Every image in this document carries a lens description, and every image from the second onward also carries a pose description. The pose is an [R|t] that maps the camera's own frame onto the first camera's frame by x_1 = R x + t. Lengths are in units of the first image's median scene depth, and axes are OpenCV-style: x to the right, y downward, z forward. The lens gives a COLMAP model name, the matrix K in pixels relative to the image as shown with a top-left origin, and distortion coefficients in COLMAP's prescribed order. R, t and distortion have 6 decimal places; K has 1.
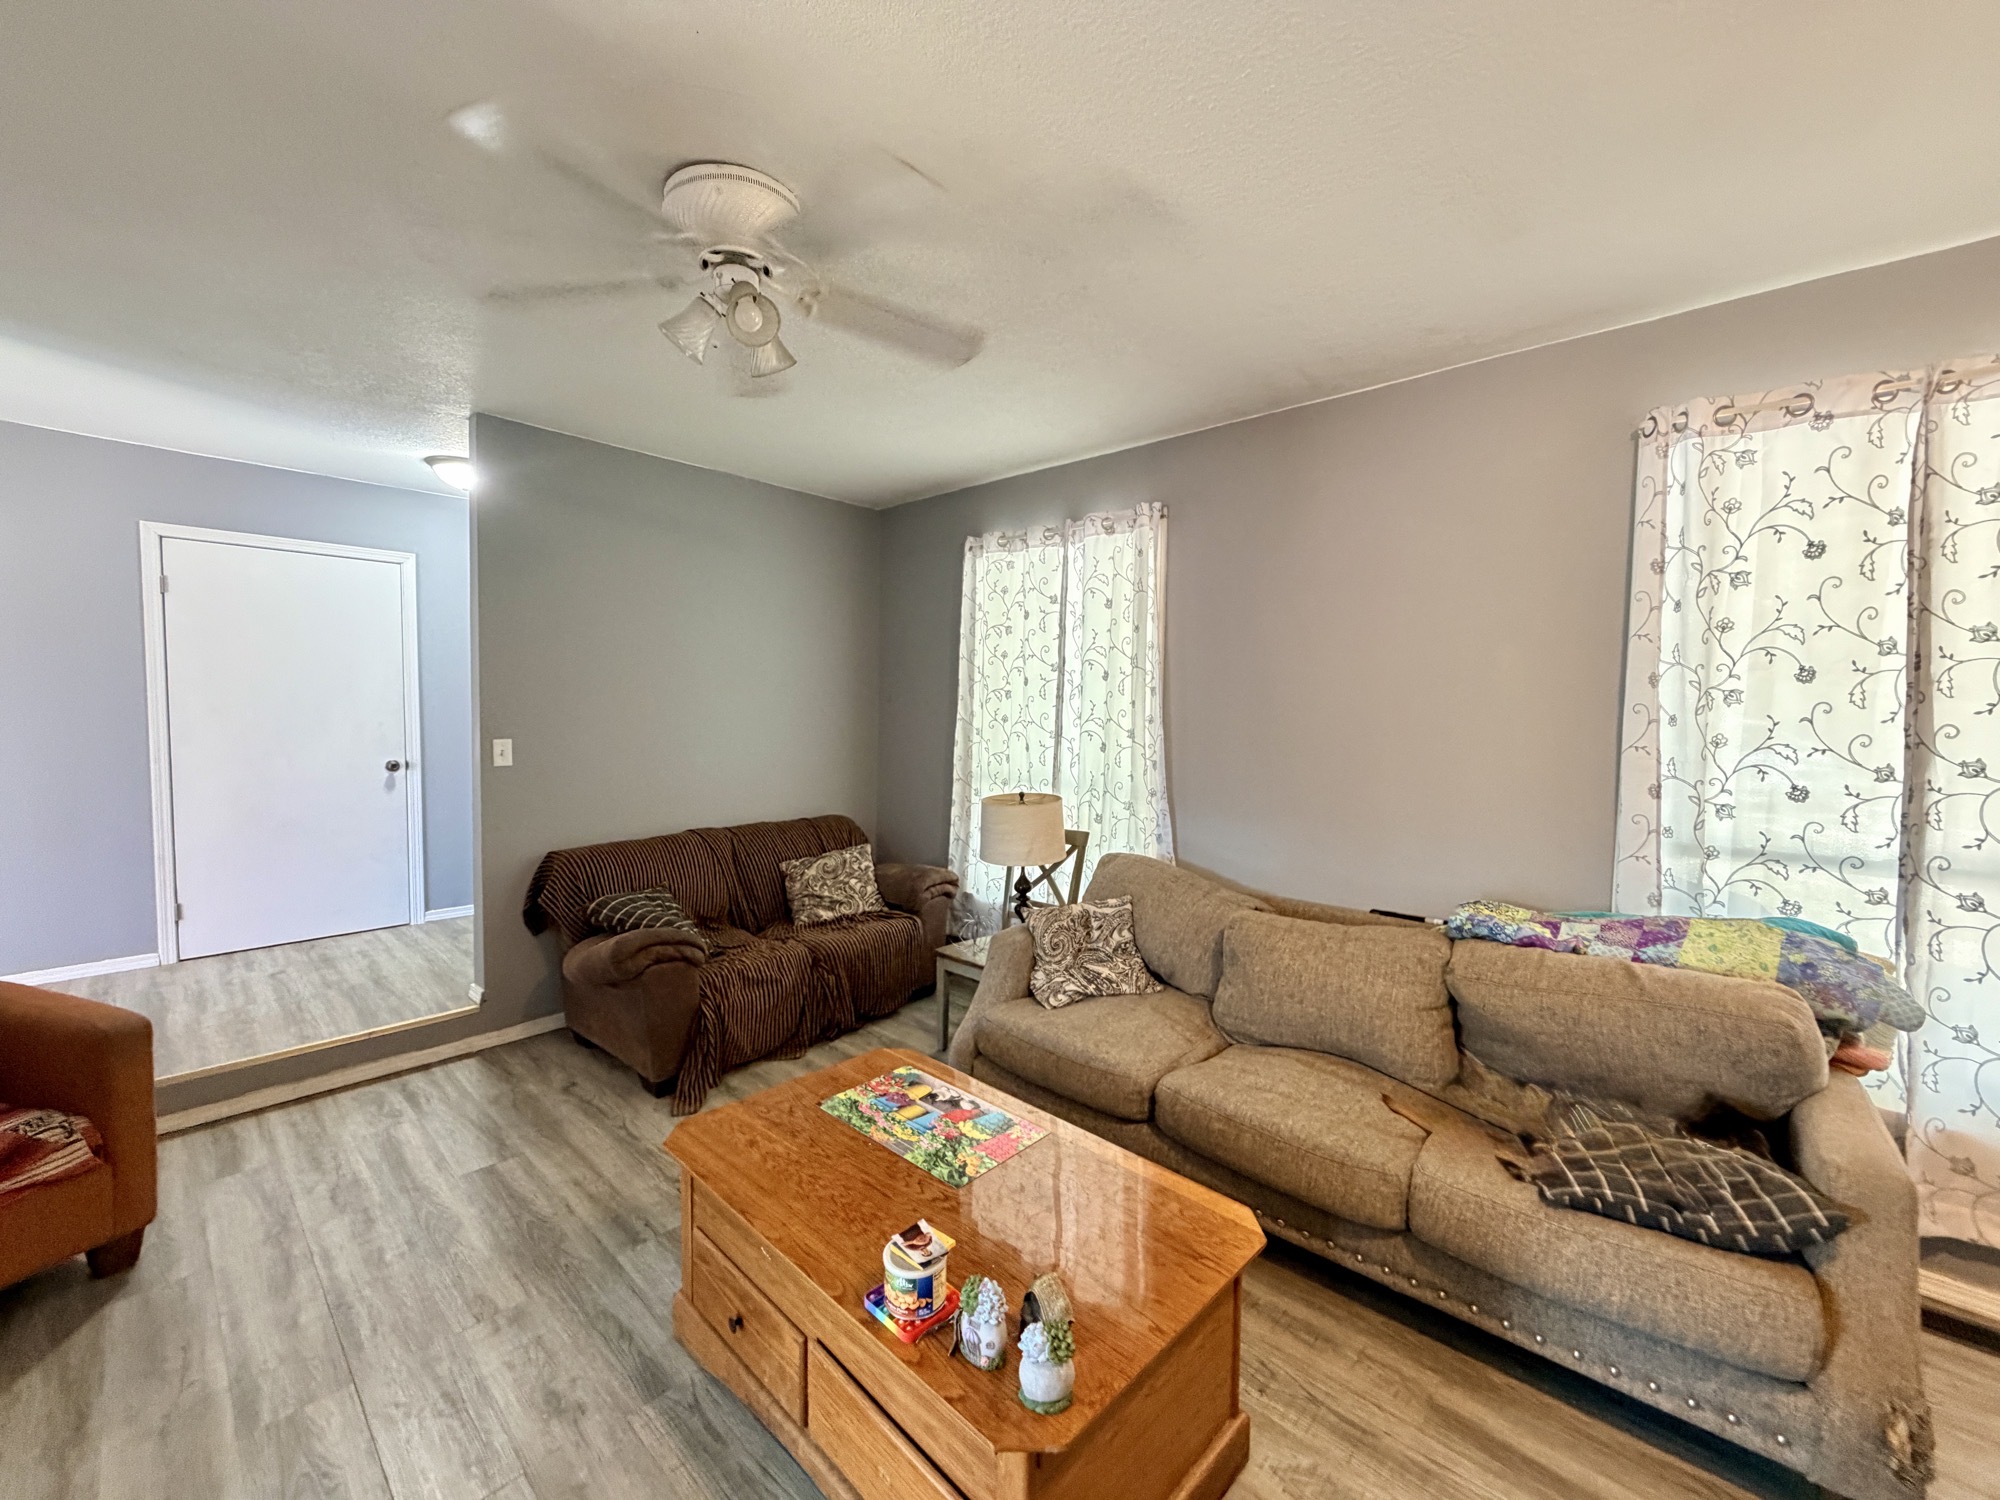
lens RADIAL K [[797.8, 0, 994.4], [0, 797.8, 749.6], [0, 0, 1]] dist [-0.001413, 0.000578]
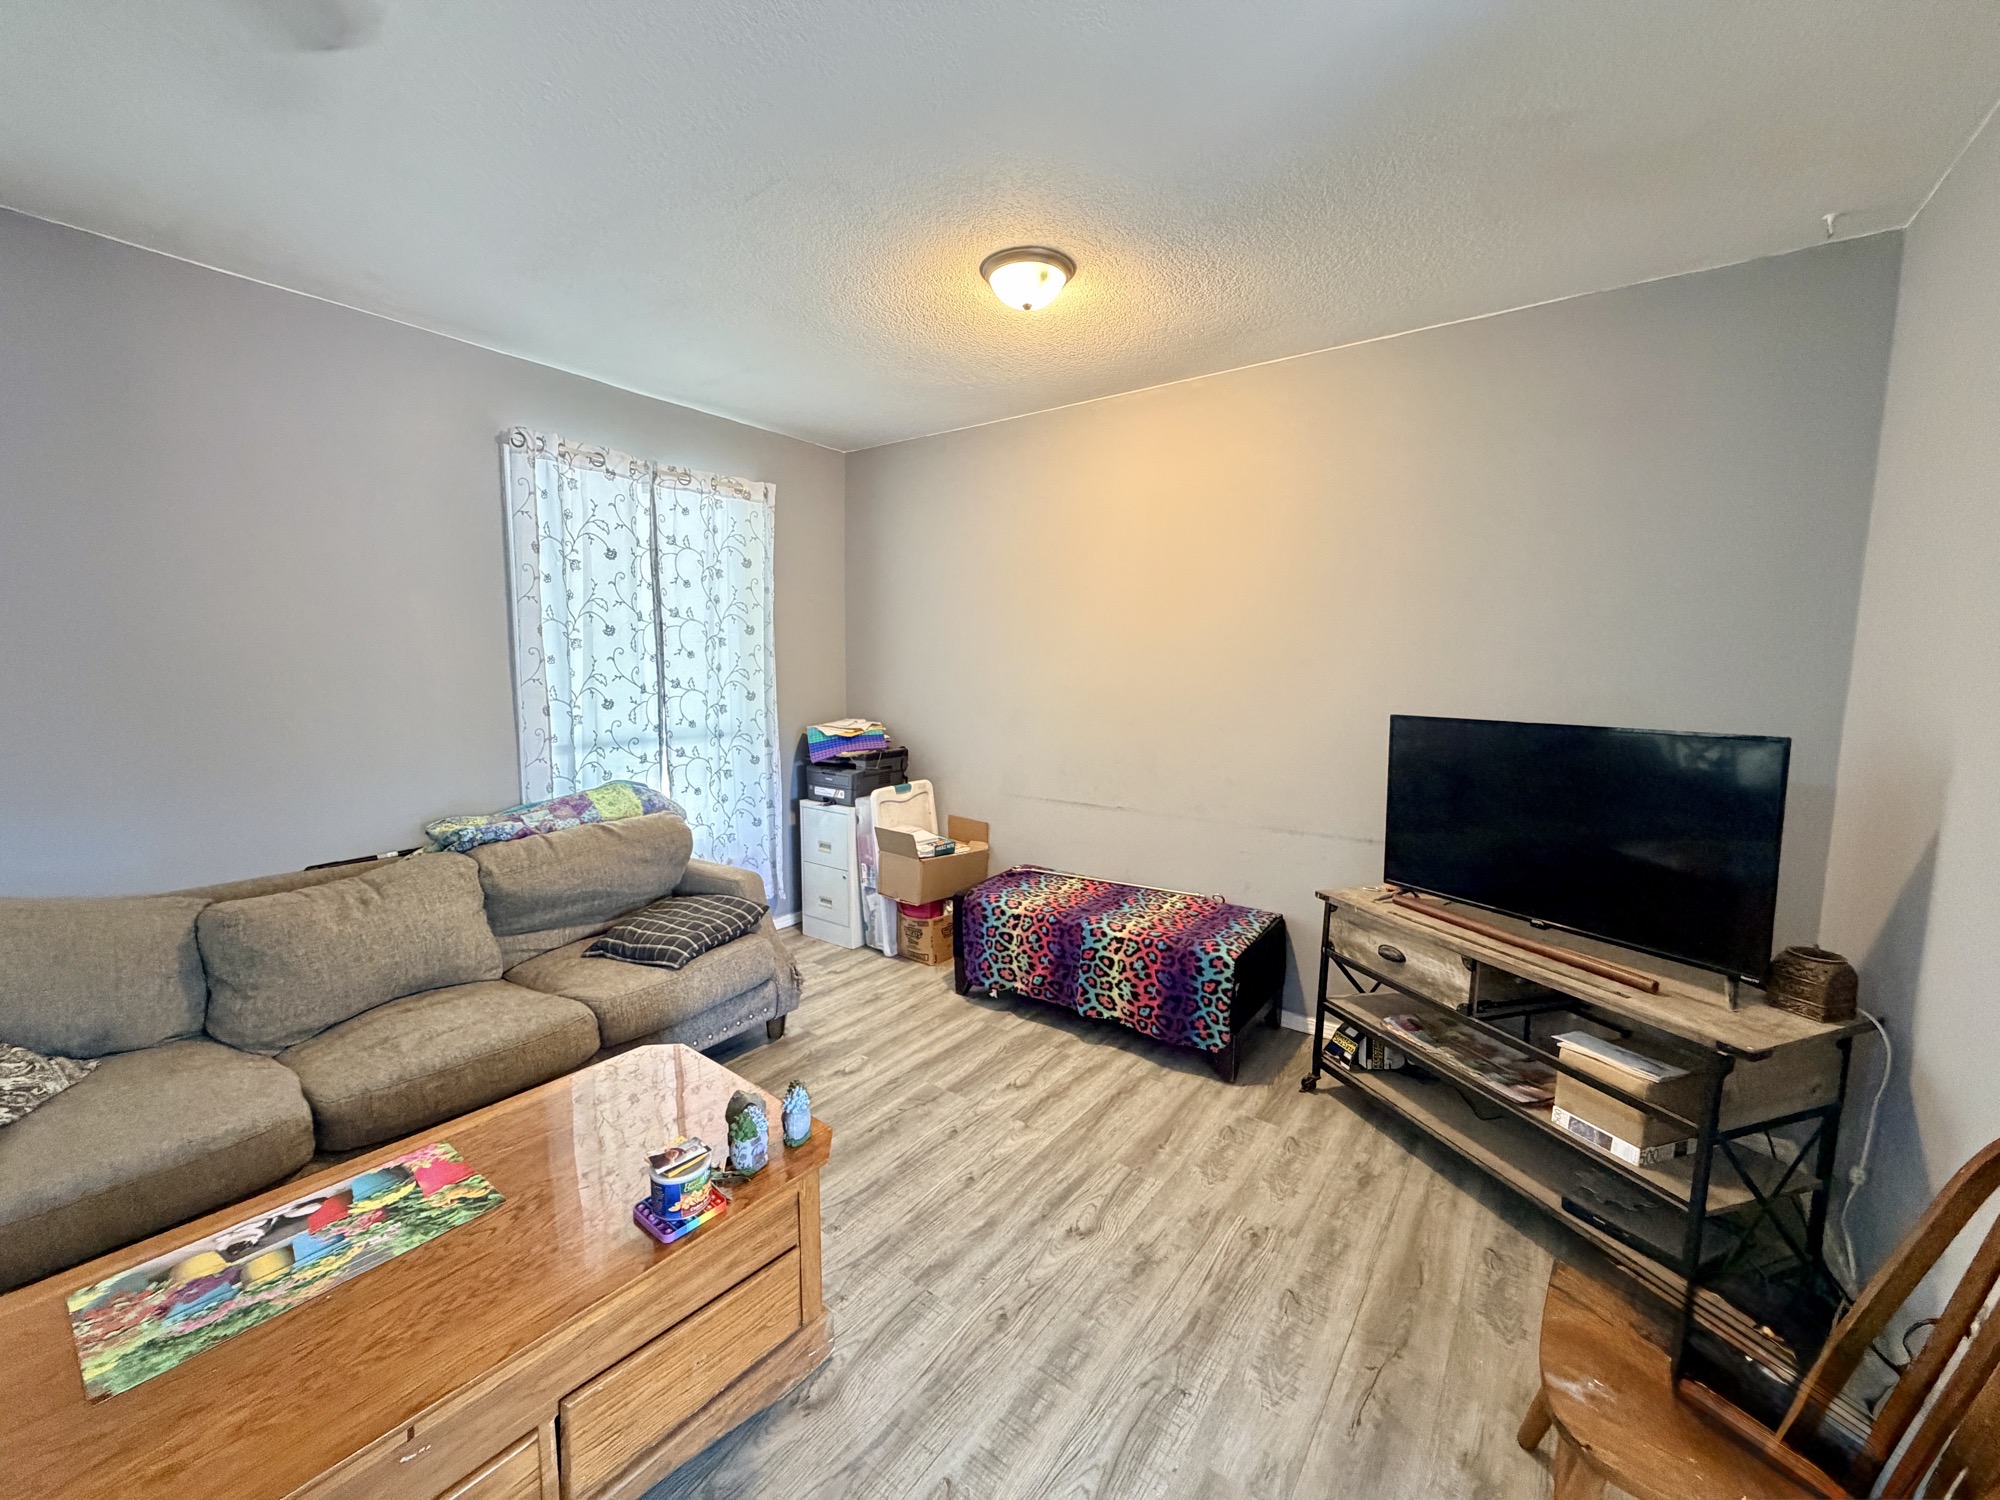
lens RADIAL K [[797.8, 0, 994.4], [0, 797.8, 749.6], [0, 0, 1]] dist [-0.001413, 0.000578]
pose [[-0.109709, -0.124032, 0.986195, -0.705933], [0.039806, 0.990840, 0.129045, -0.031901], [-0.993166, 0.053414, -0.103766, 0.402753]]
